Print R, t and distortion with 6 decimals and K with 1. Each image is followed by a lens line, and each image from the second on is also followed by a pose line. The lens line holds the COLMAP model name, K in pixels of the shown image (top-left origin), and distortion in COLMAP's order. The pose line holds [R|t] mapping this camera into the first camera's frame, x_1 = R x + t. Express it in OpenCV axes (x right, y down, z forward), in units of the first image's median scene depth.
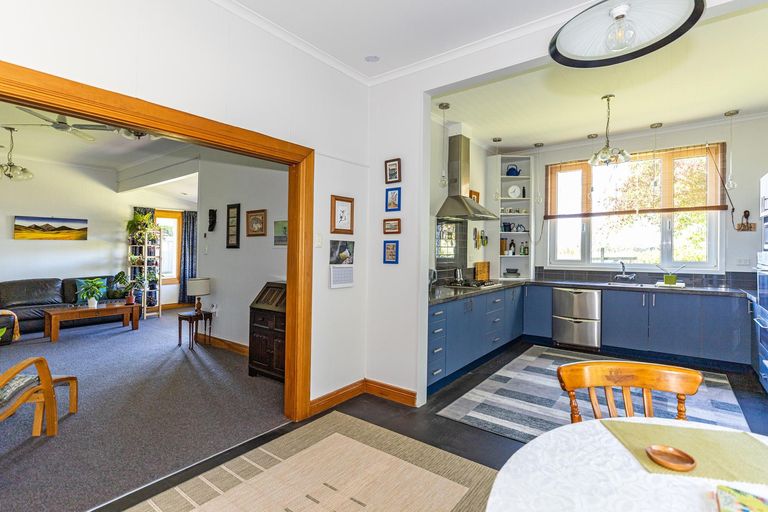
lens RADIAL K [[374.0, 0, 385.8], [0, 374.0, 252.0], [0, 0, 1]] dist [-0.001523, 0.000249]
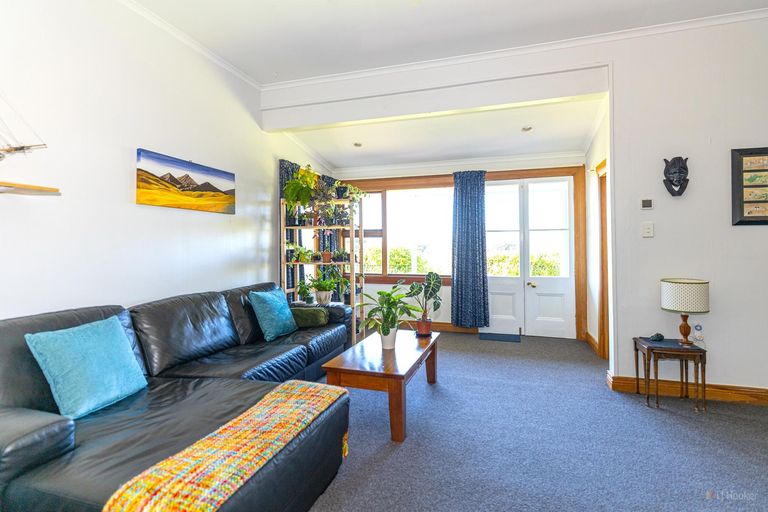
lens RADIAL K [[374.0, 0, 385.1], [0, 374.0, 251.1], [0, 0, 1]] dist [-0.001523, 0.000249]
pose [[0.942833, -0.005425, 0.333221, -2.372746], [0.002350, 0.999951, 0.009630, 0.045706], [-0.333257, -0.008297, 0.942799, 1.363511]]
